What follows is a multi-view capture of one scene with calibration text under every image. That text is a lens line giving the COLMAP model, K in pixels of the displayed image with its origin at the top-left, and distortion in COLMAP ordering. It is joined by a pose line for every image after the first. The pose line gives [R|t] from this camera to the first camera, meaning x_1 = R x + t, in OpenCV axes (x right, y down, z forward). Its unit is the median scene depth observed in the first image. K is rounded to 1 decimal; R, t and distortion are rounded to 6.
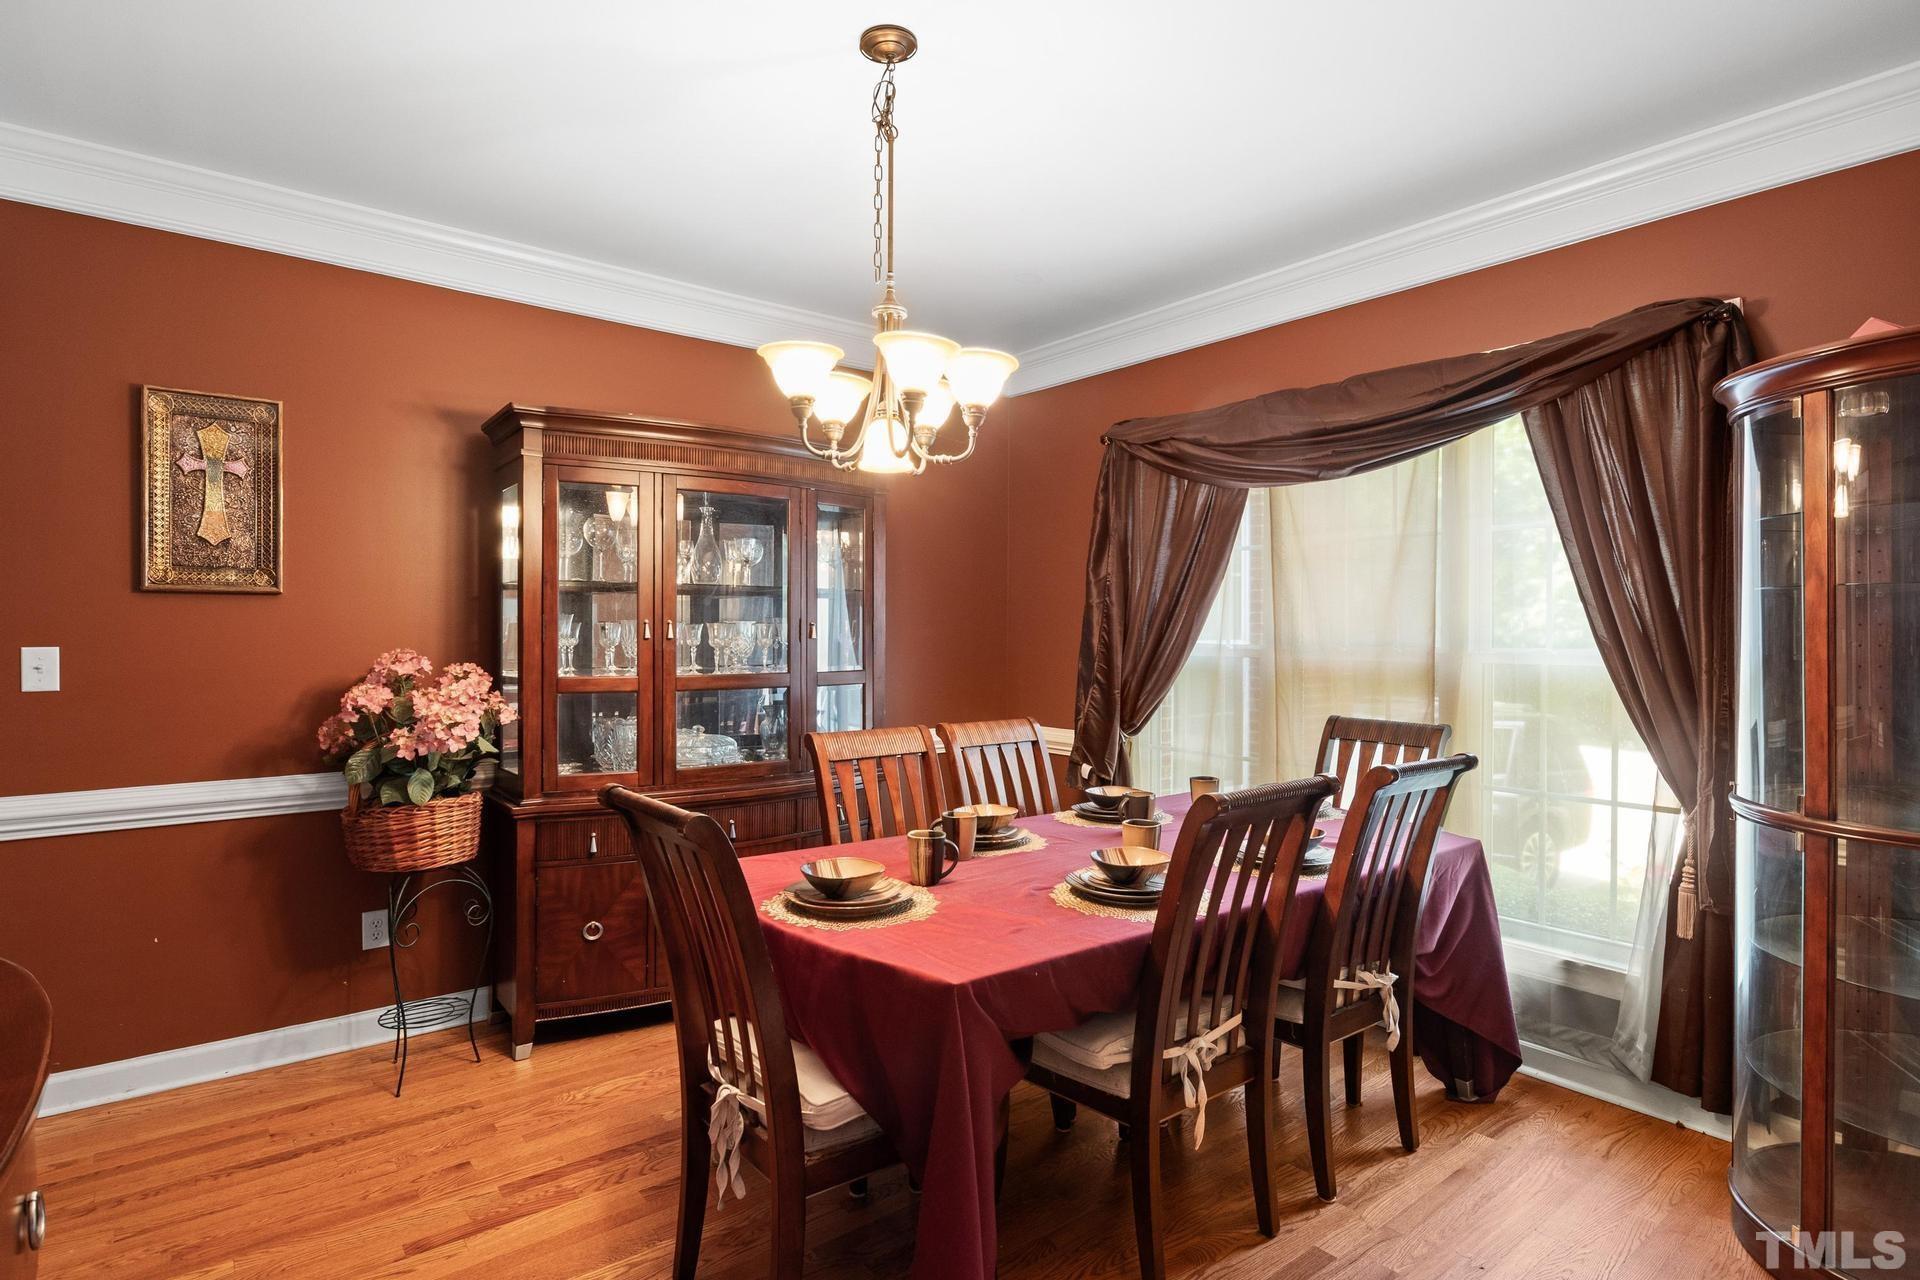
lens RADIAL K [[960.4, 0, 960.0], [0, 960.4, 640.0], [0, 0, 1]] dist [-0.008326, -0.000154]
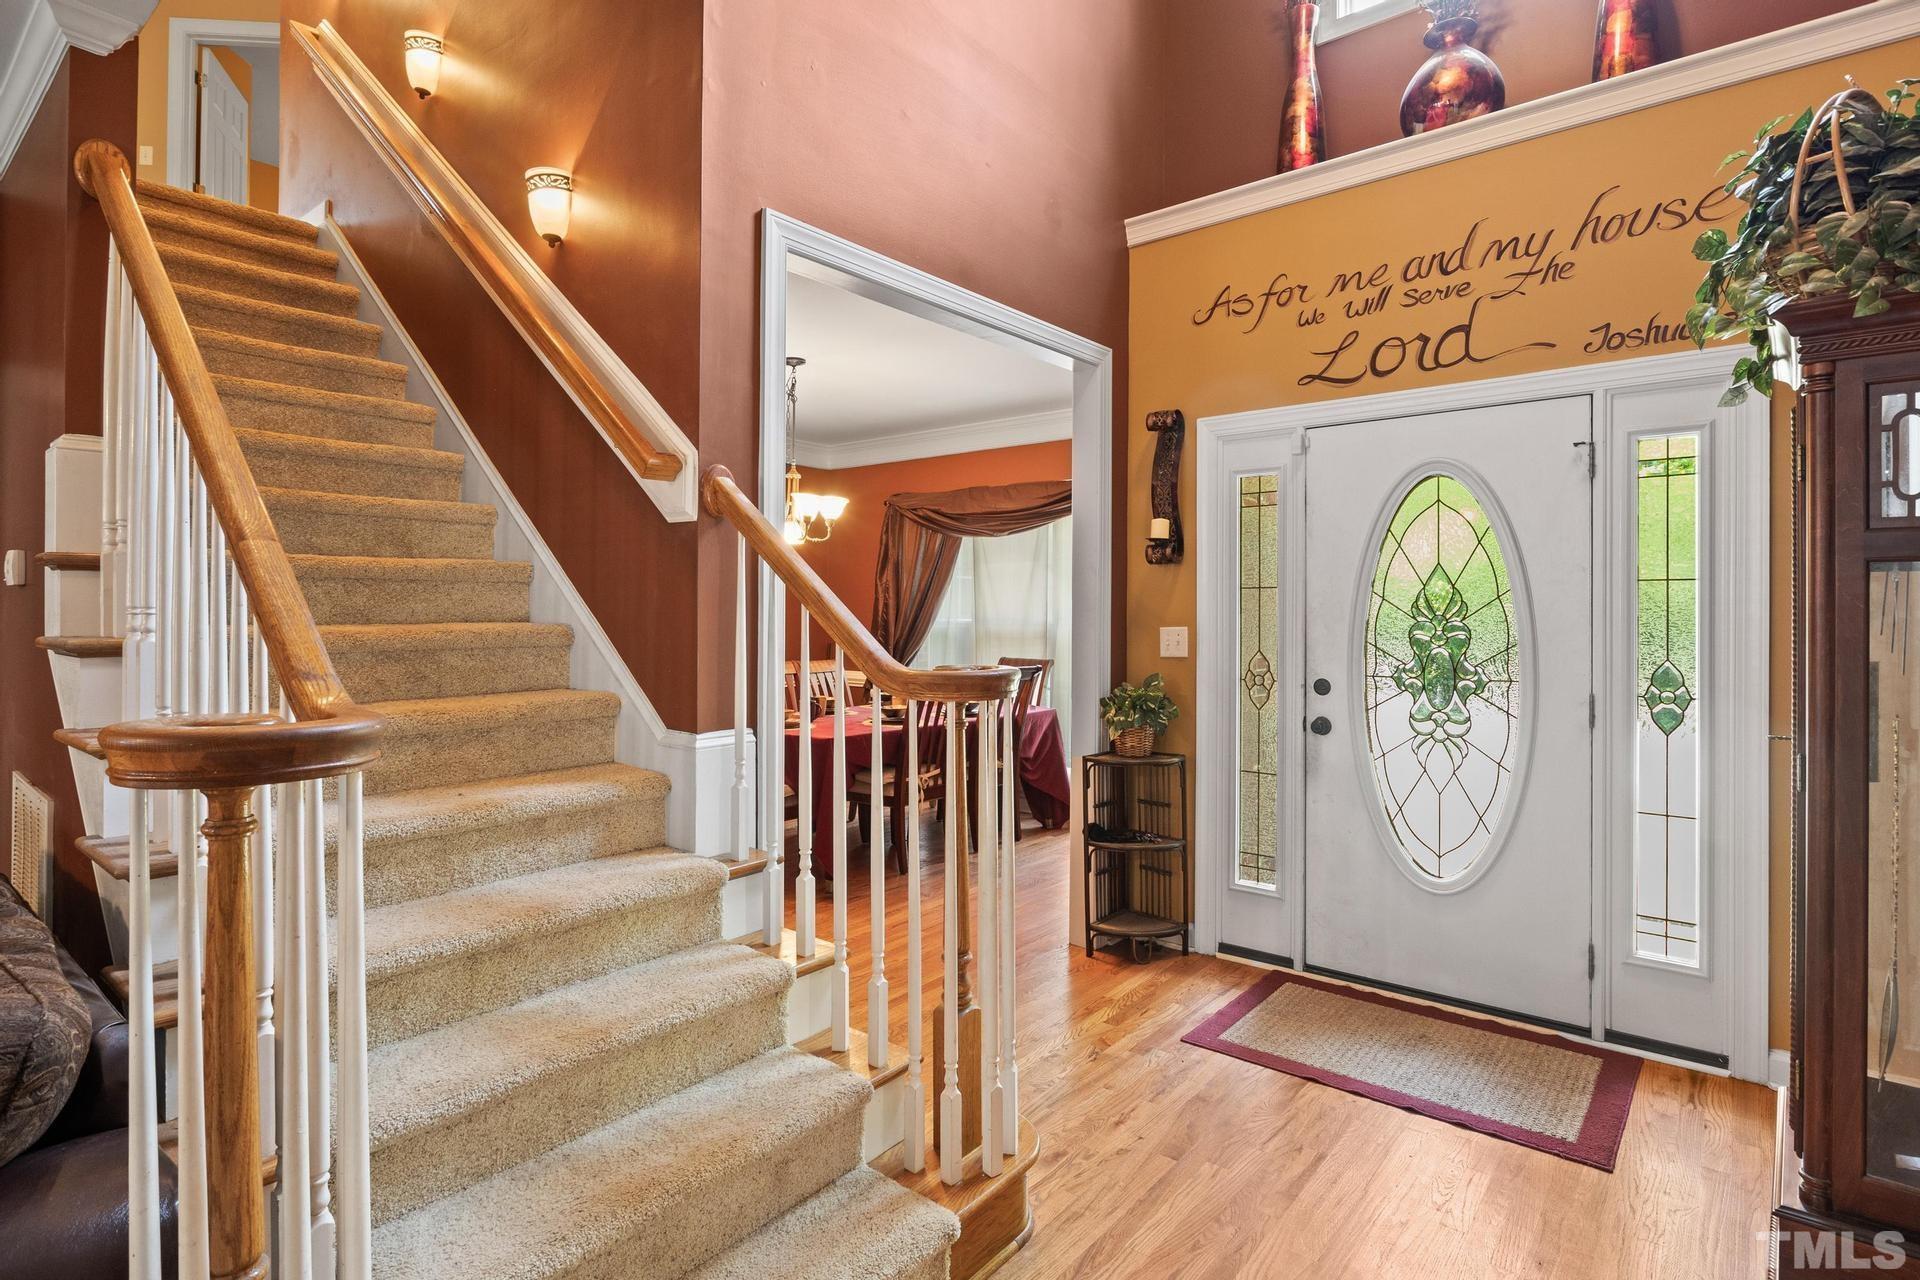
lens RADIAL K [[953.9, 0, 965.2], [0, 953.9, 607.2], [0, 0, 1]] dist [-0.011599, -0.000115]
pose [[0.973946, 0.002983, 0.226759, -0.116852], [-0.000606, 0.999944, -0.010552, -0.000886], [-0.226778, 0.010140, 0.973894, -0.822805]]
